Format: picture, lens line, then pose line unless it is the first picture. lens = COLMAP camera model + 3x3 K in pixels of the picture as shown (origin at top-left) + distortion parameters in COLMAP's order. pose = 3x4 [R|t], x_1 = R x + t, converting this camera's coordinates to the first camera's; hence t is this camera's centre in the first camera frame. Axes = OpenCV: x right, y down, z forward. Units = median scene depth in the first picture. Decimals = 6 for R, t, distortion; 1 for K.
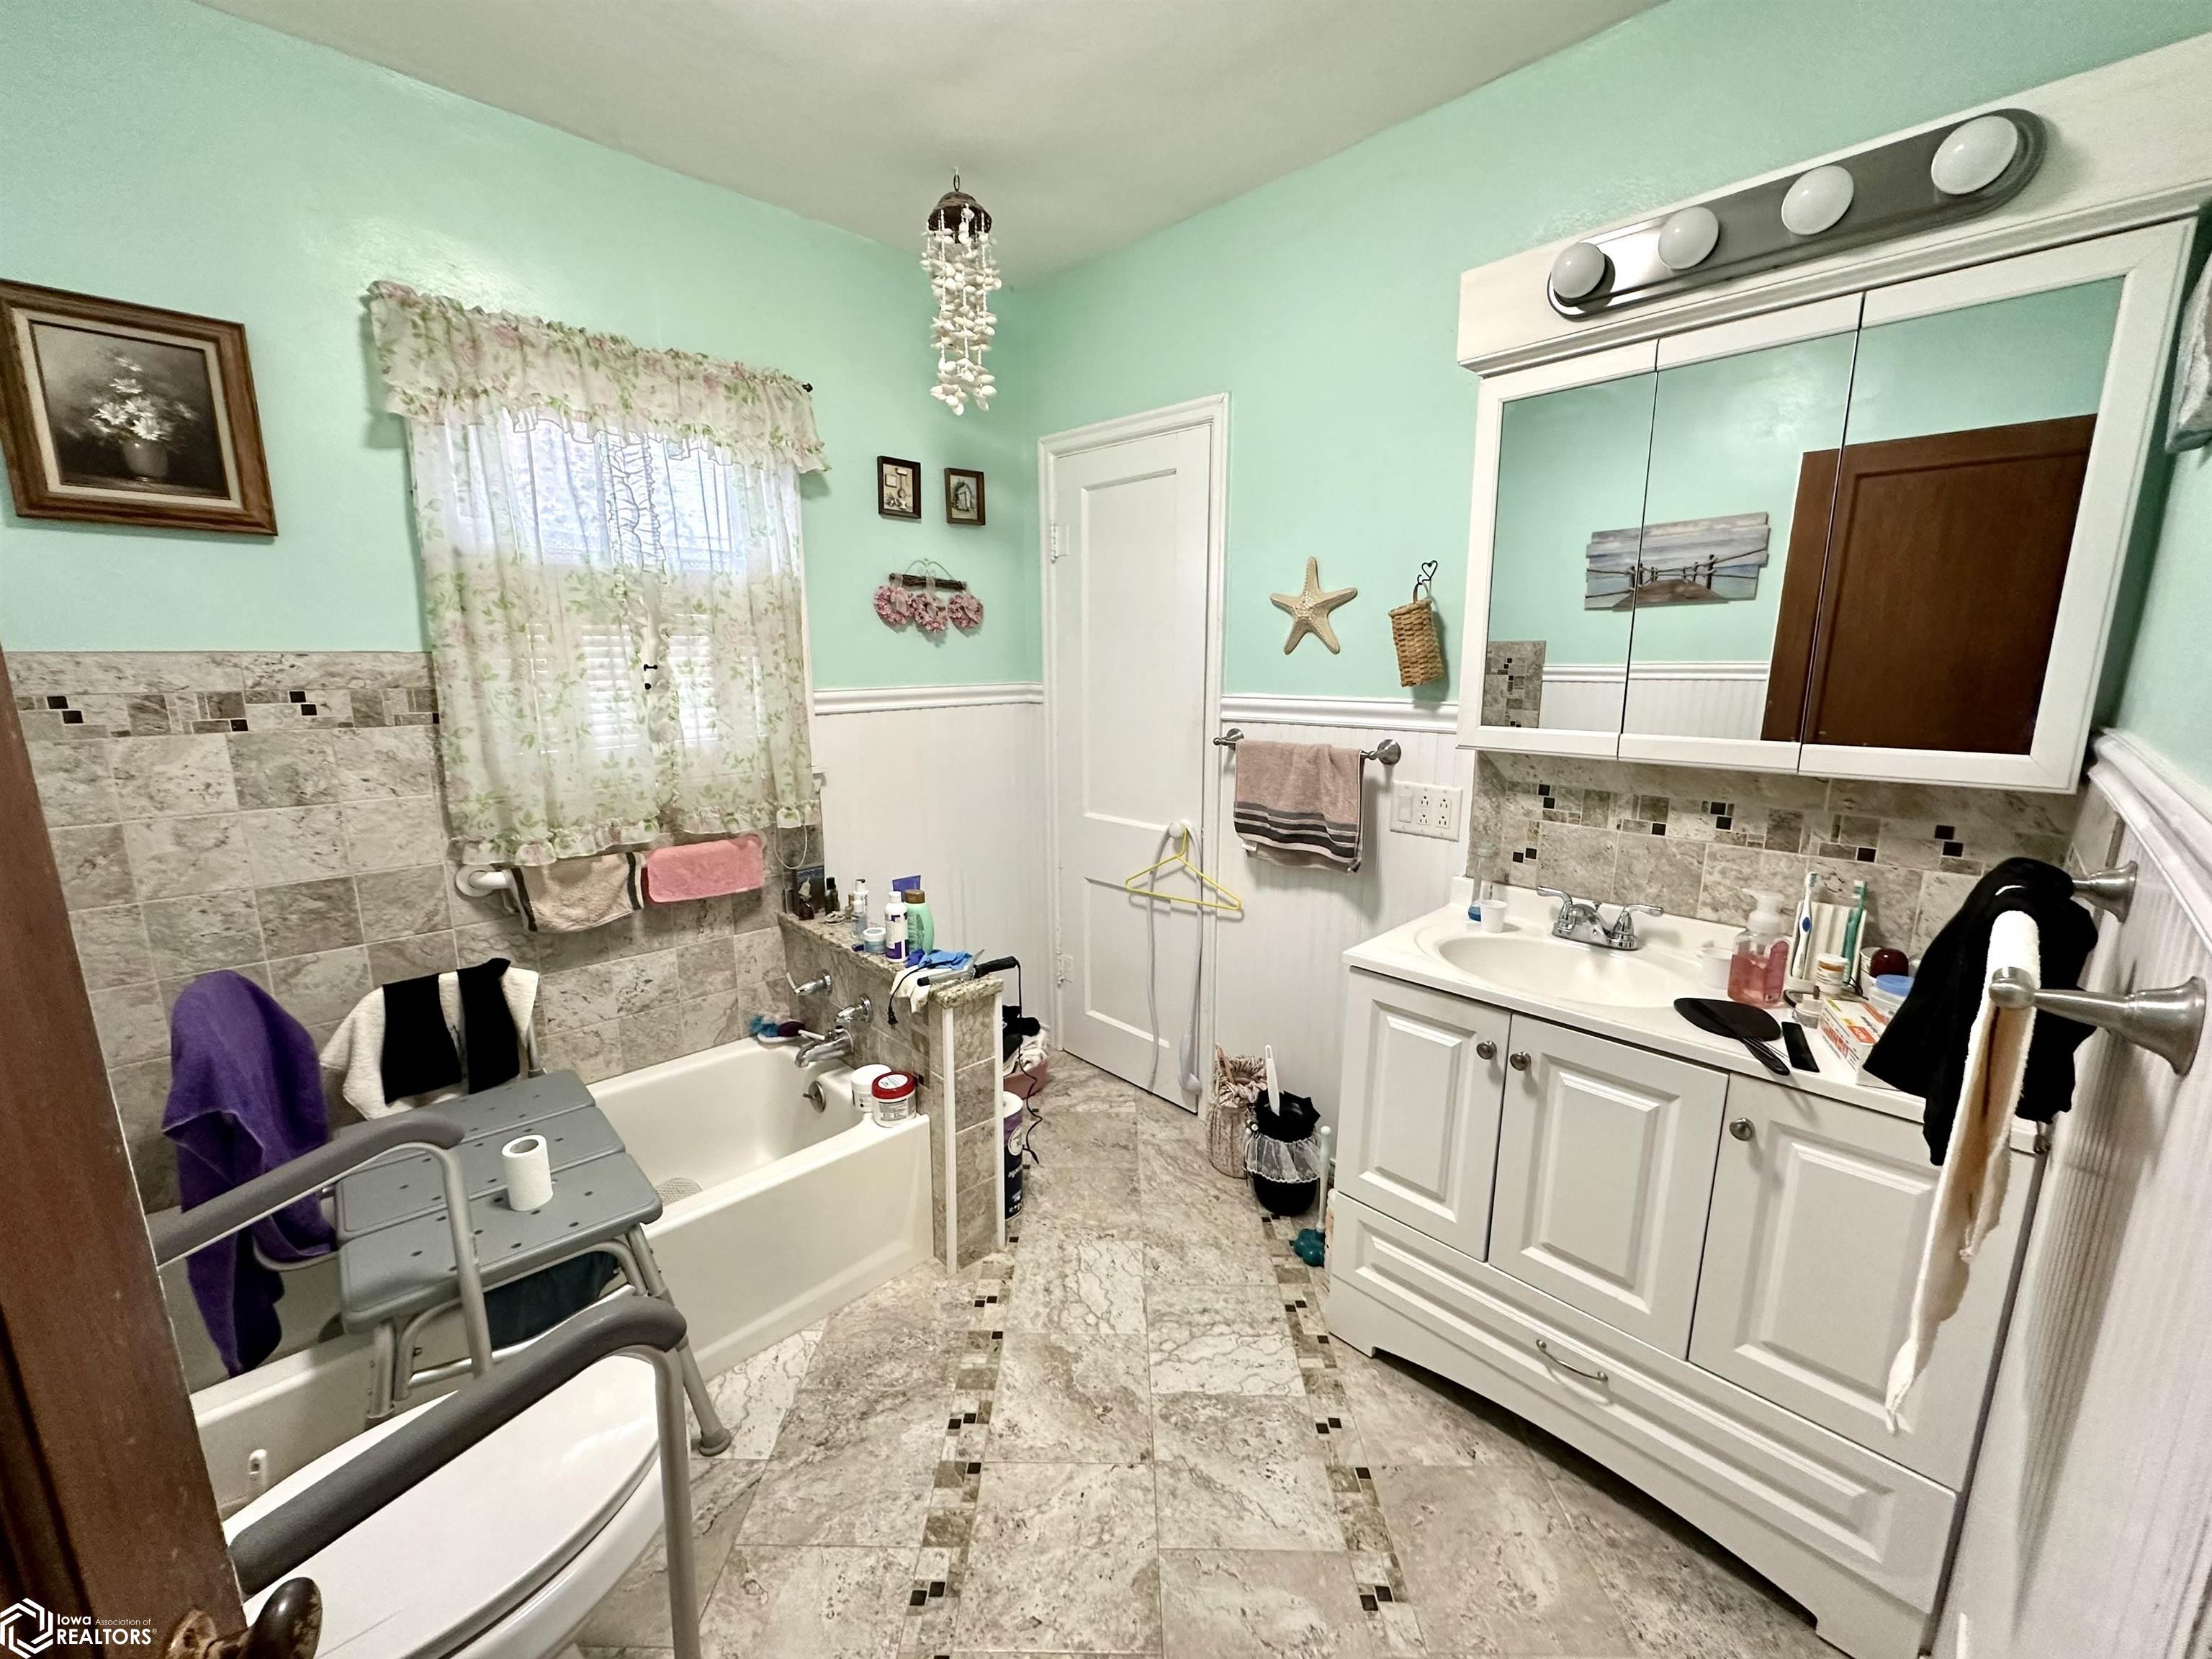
lens RADIAL K [[877.9, 0, 1108.8], [0, 877.9, 822.2], [0, 0, 1]] dist [-0.003604, 0.000460]
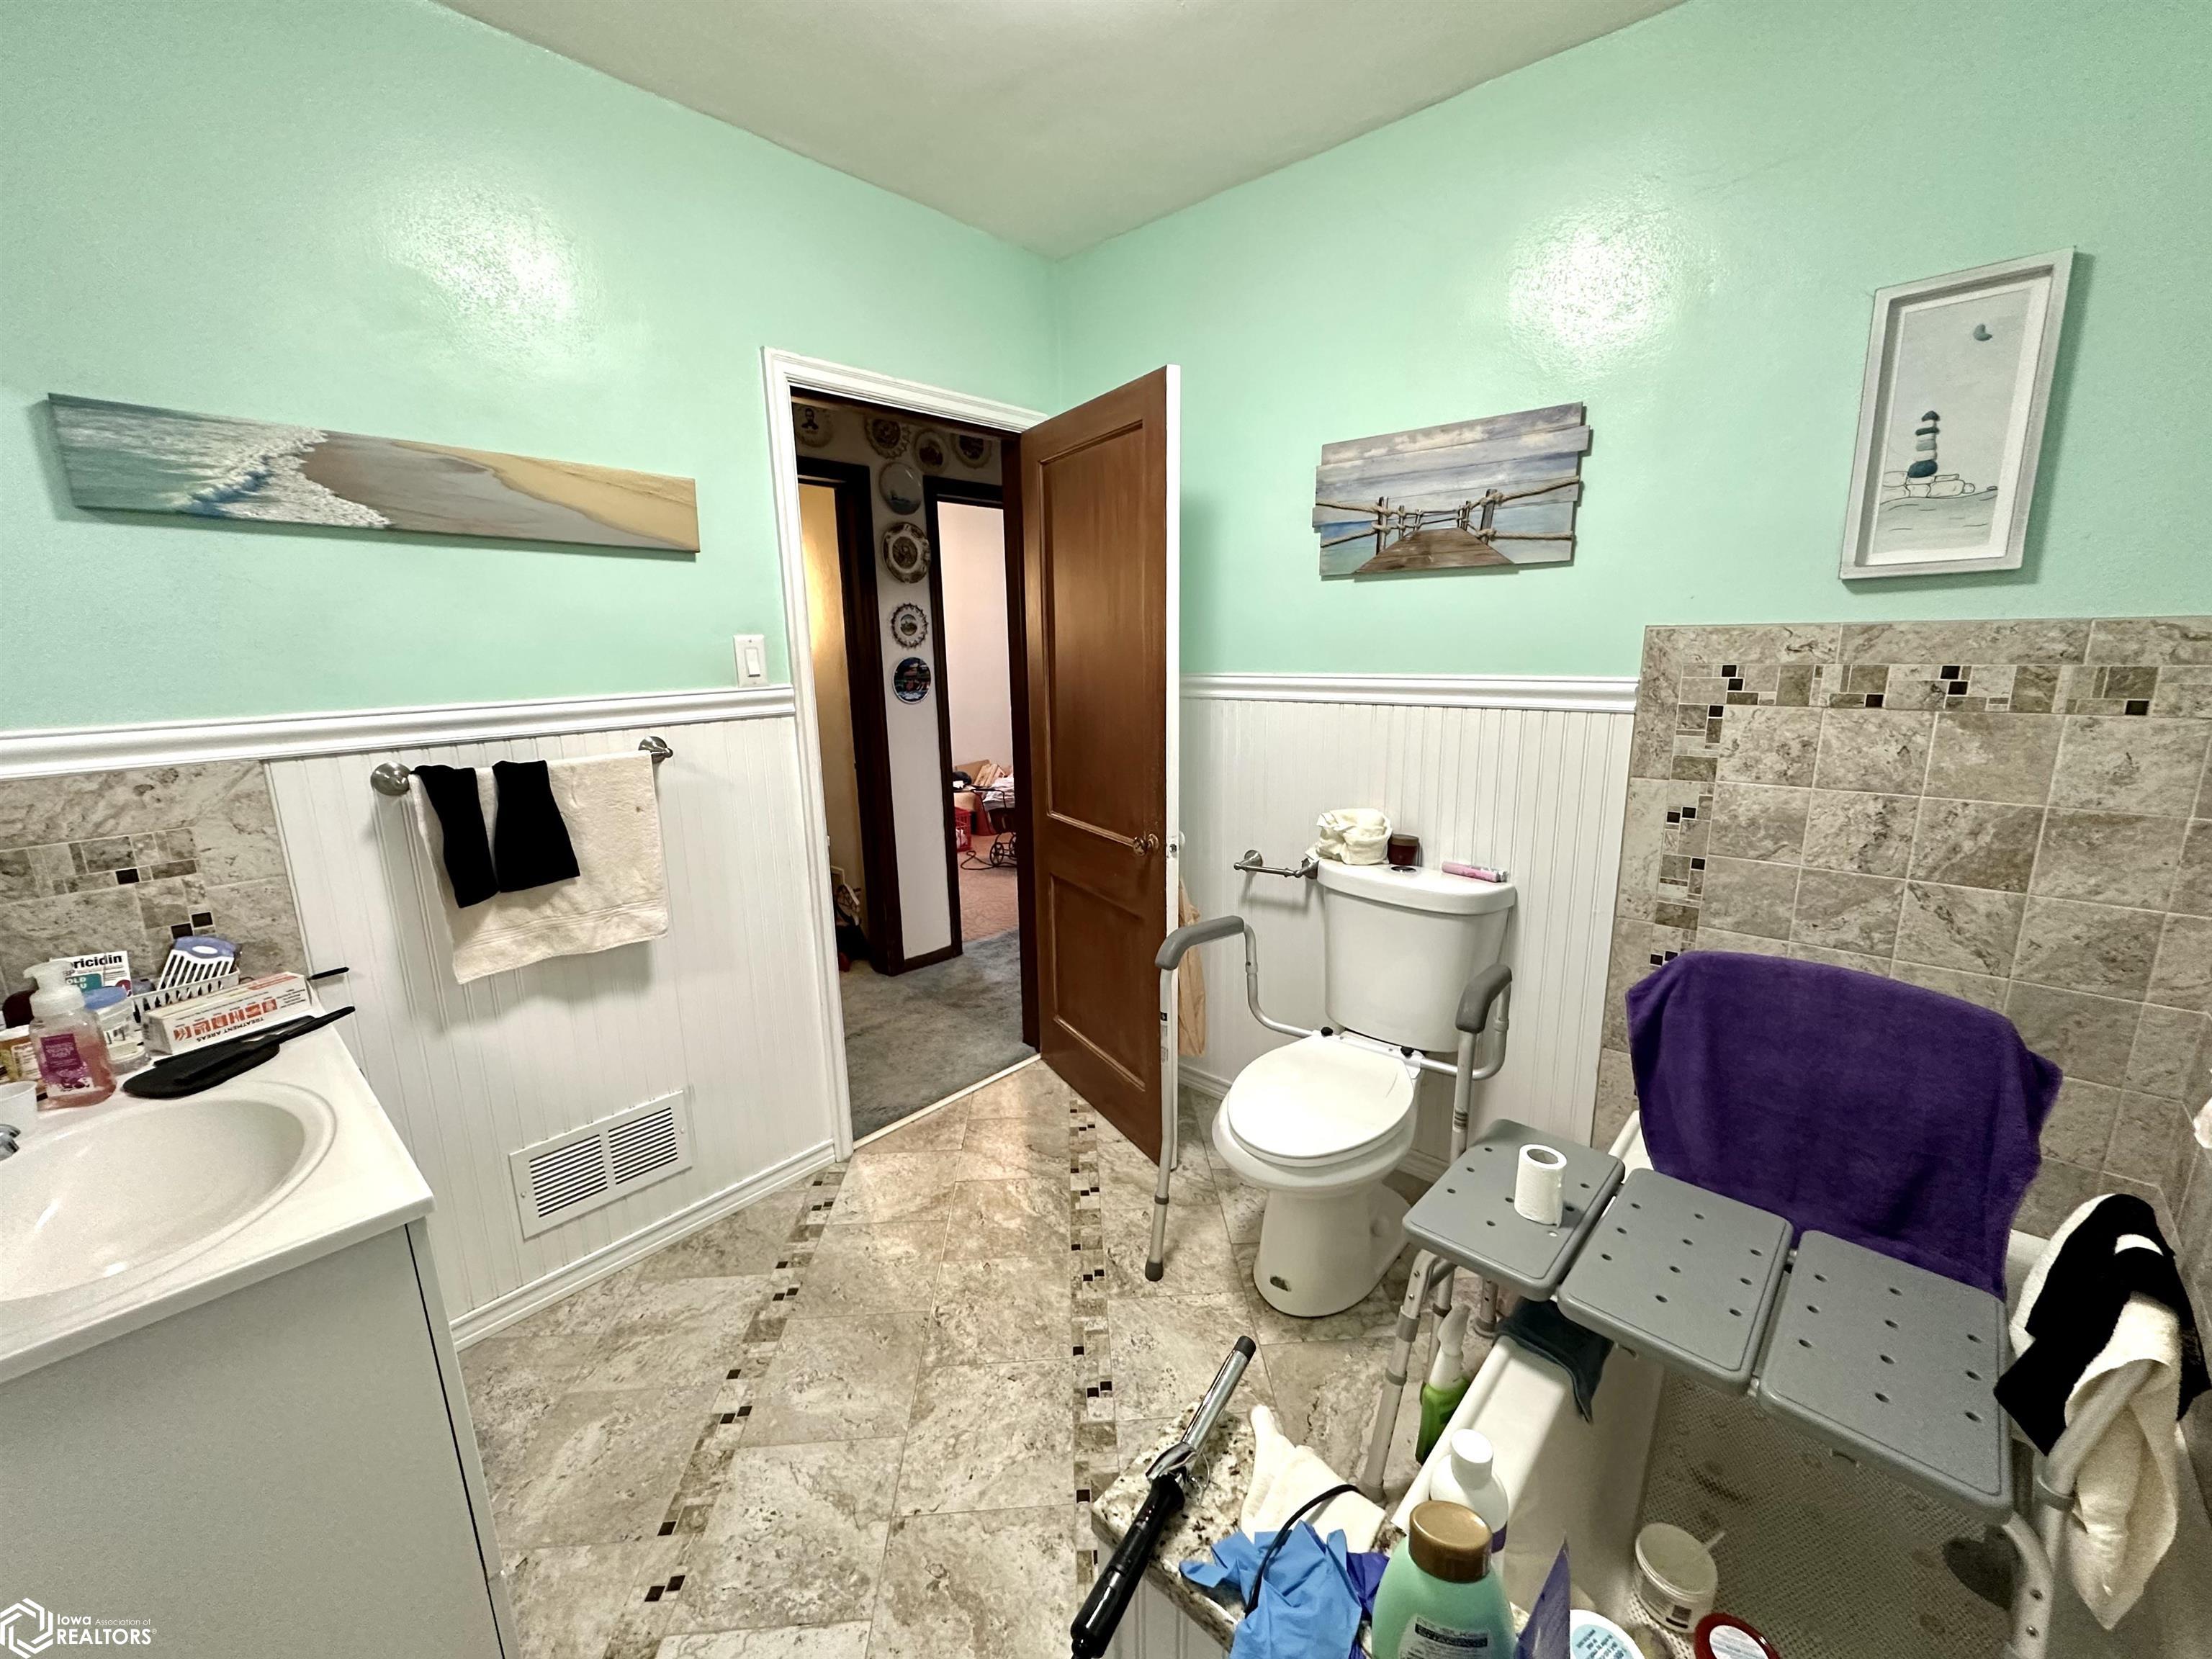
lens RADIAL K [[877.9, 0, 1090.5], [0, 877.9, 836.1], [0, 0, 1]] dist [-0.003604, 0.000460]
pose [[-0.998455, 0.040366, -0.038186, -0.165435], [0.021949, 0.917840, 0.396343, -0.317410], [0.051047, 0.394893, -0.917308, 1.709239]]
